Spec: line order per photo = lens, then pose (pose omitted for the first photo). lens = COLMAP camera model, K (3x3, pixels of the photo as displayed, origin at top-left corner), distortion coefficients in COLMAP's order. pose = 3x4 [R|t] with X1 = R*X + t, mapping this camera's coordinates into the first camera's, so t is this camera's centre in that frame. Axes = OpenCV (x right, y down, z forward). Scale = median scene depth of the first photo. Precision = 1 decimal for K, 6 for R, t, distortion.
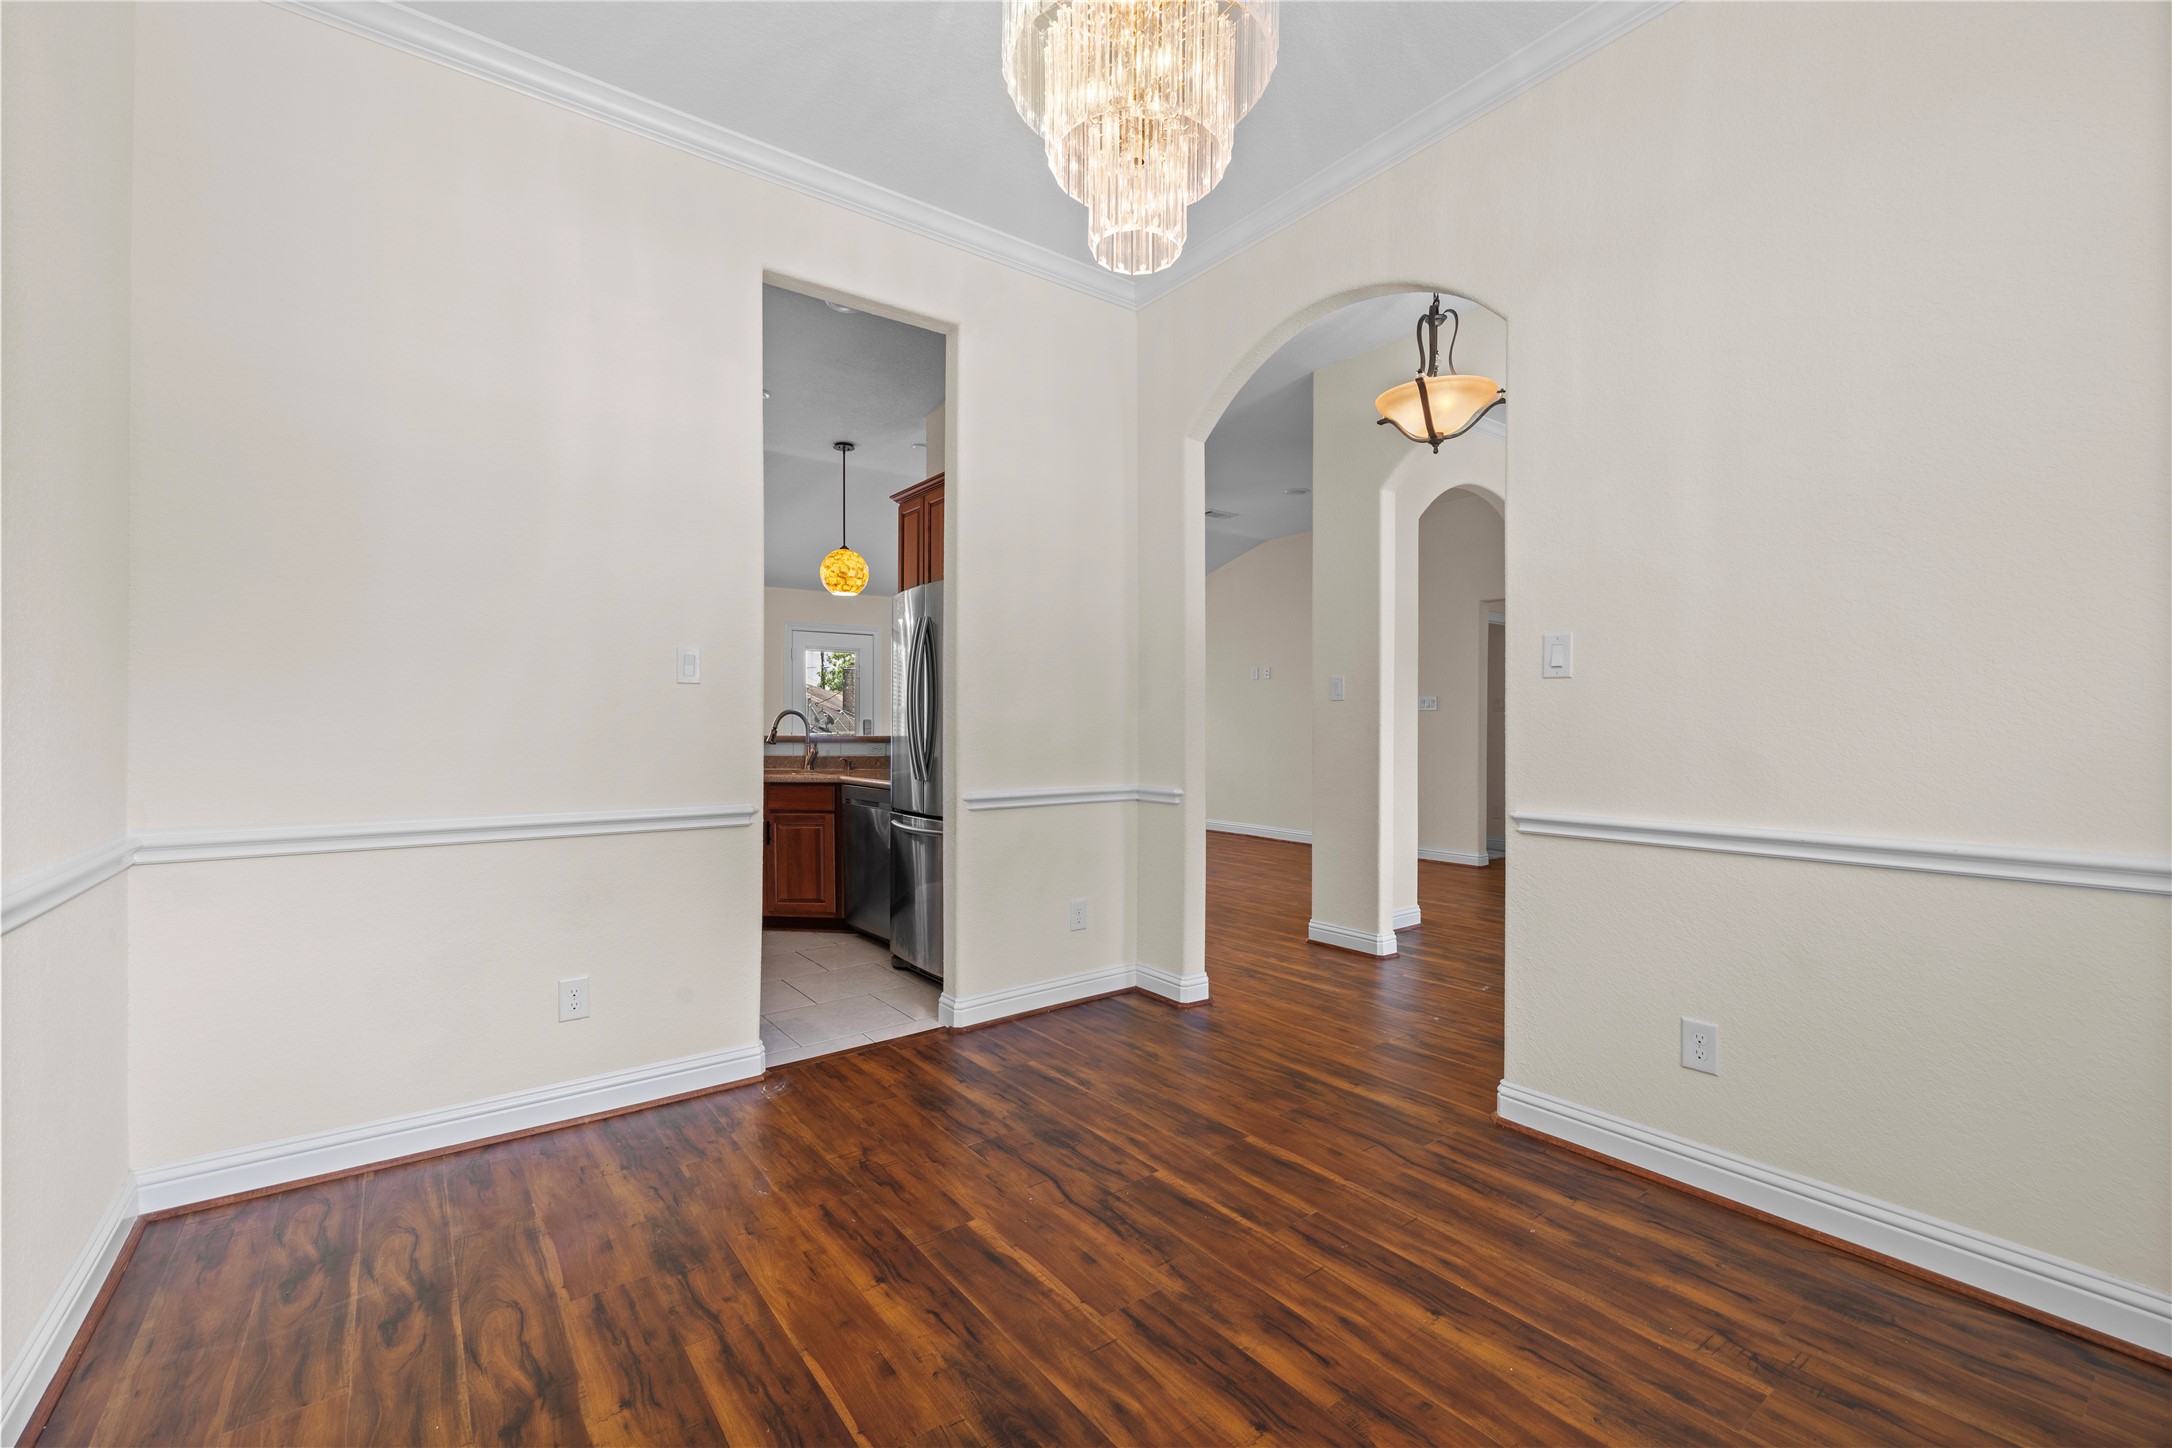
lens RADIAL K [[908.3, 0, 1081.4], [0, 908.3, 717.0], [0, 0, 1]] dist [0.002719, 0.000248]
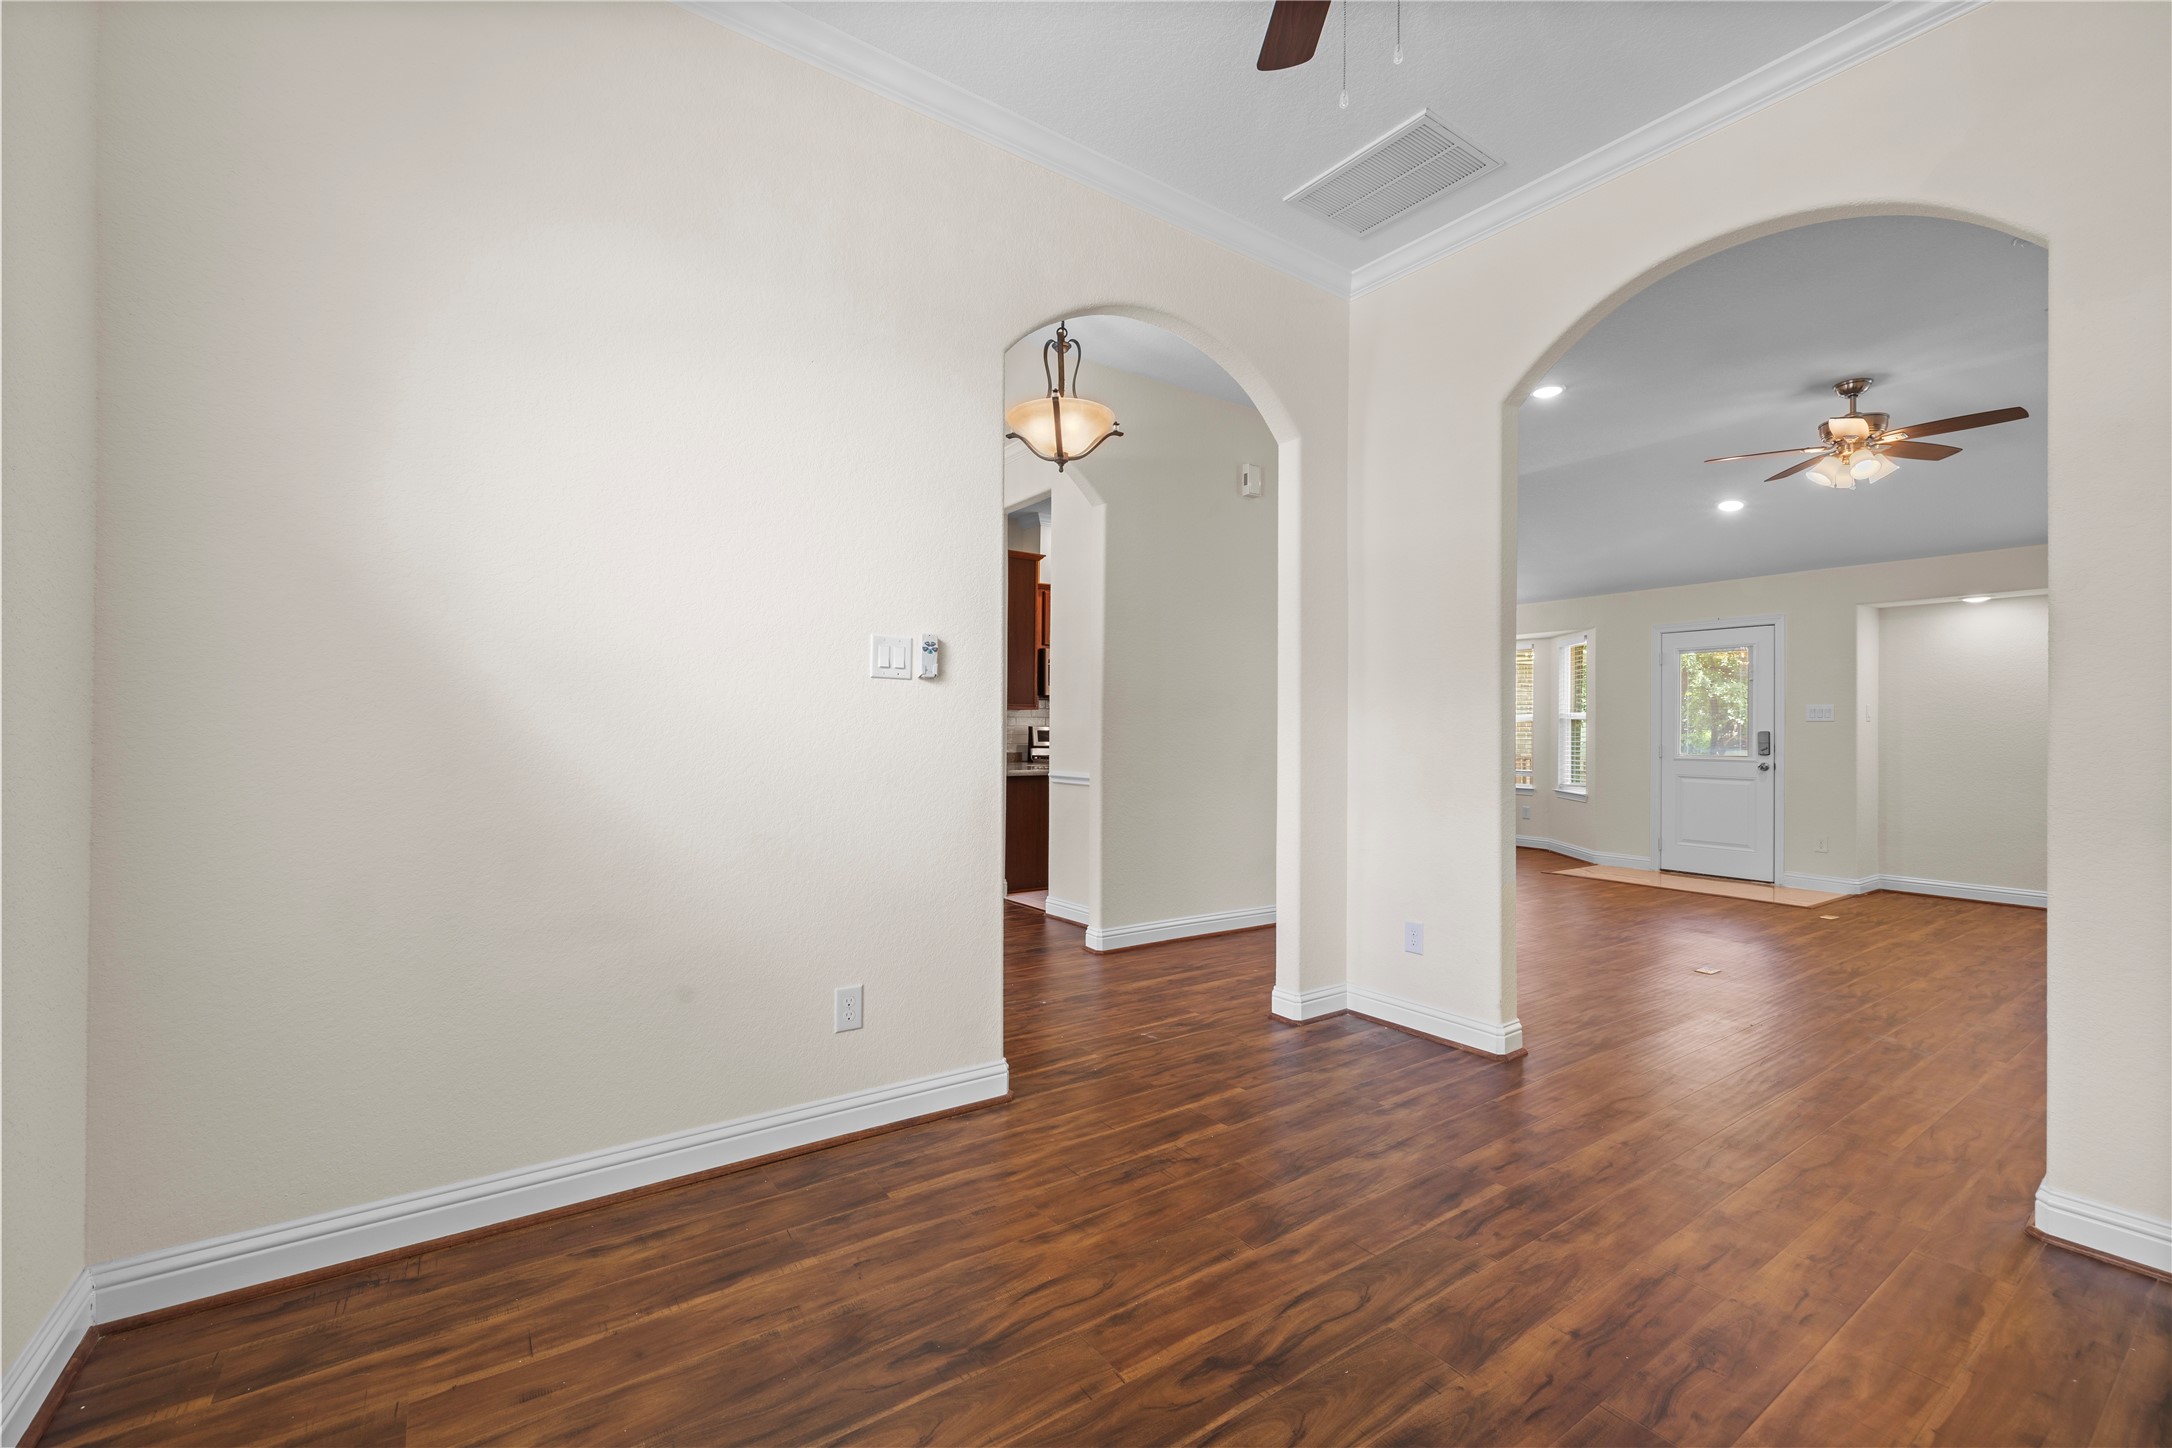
lens RADIAL K [[900.8, 0, 1086.0], [0, 900.8, 724.0], [0, 0, 1]] dist [0.002688, -0.000287]
pose [[-0.031091, -0.011572, -0.999450, 2.307797], [-0.003398, 0.999928, -0.011472, 0.023894], [0.999511, 0.003040, -0.031128, 1.712341]]
